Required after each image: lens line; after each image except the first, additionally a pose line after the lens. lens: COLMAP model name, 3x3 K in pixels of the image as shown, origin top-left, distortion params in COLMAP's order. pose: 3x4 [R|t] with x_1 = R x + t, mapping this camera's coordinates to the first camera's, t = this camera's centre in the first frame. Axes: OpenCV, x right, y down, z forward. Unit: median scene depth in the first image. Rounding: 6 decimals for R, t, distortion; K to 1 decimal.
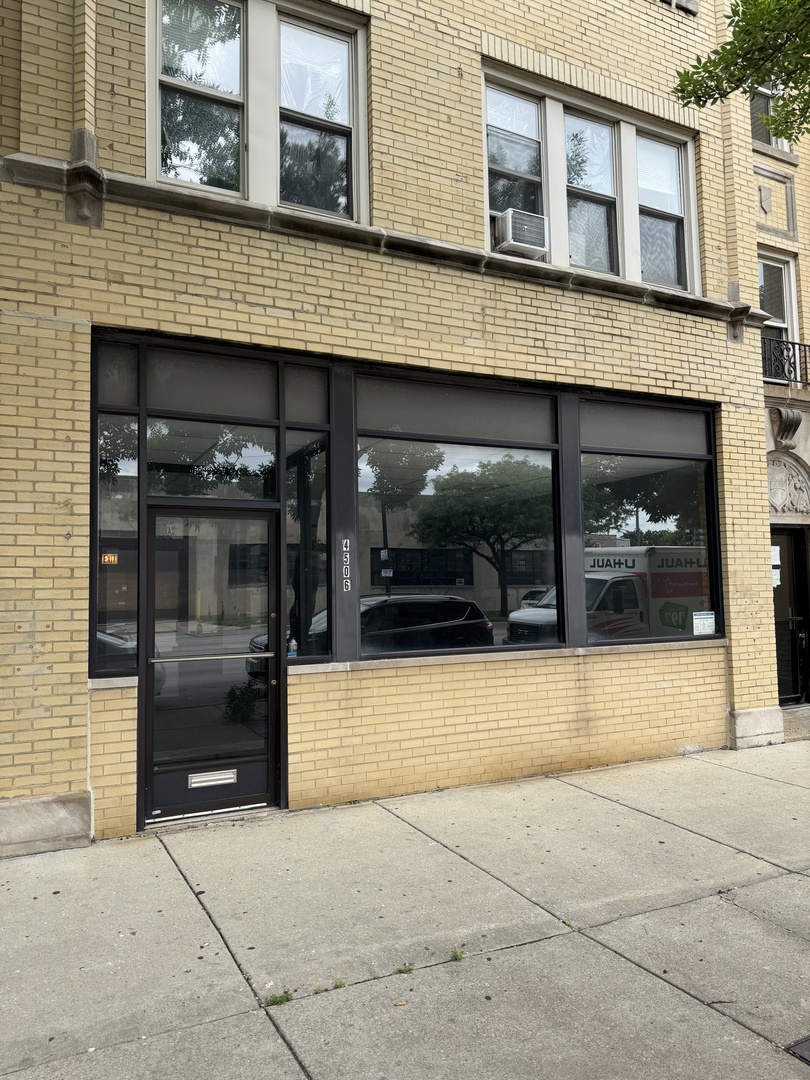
lens RADIAL K [[750.5, 0, 405.0], [0, 750.5, 540.0], [0, 0, 1]] dist [-0.019312, 0.000650]
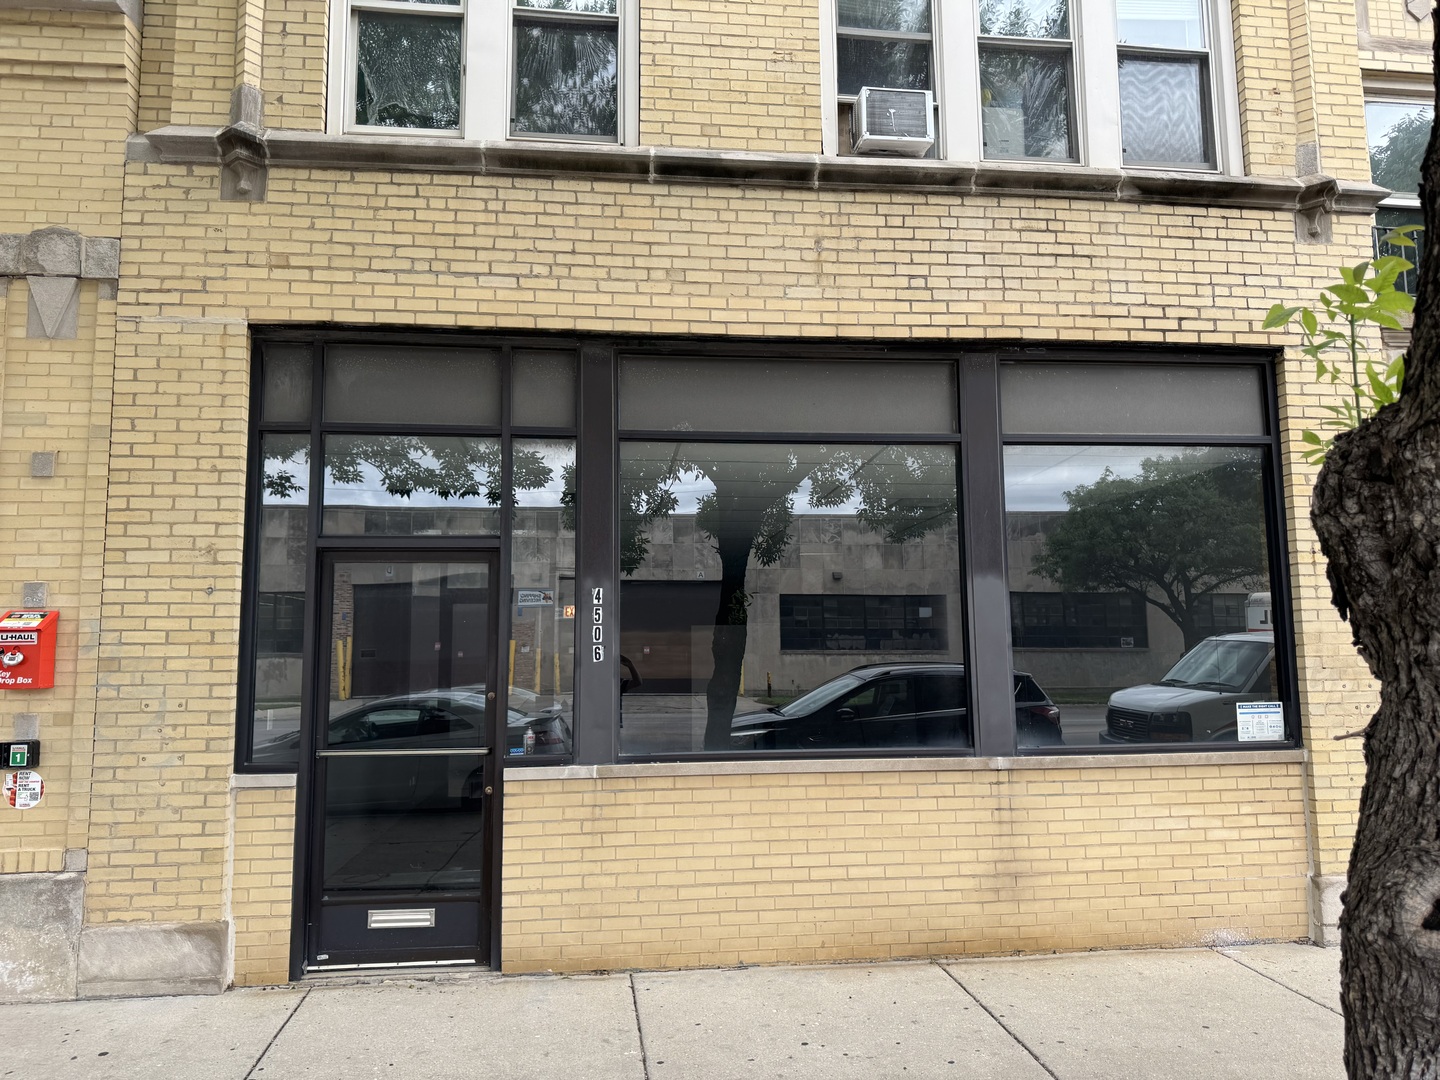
lens RADIAL K [[1021.7, 0, 717.0], [0, 1021.7, 533.4], [0, 0, 1]] dist [-0.018963, 0.001782]
pose [[0.943949, -0.031221, -0.328612, 0.349031], [0.015176, 0.998569, -0.051278, -0.002135], [0.329743, 0.043417, 0.943072, 0.135543]]
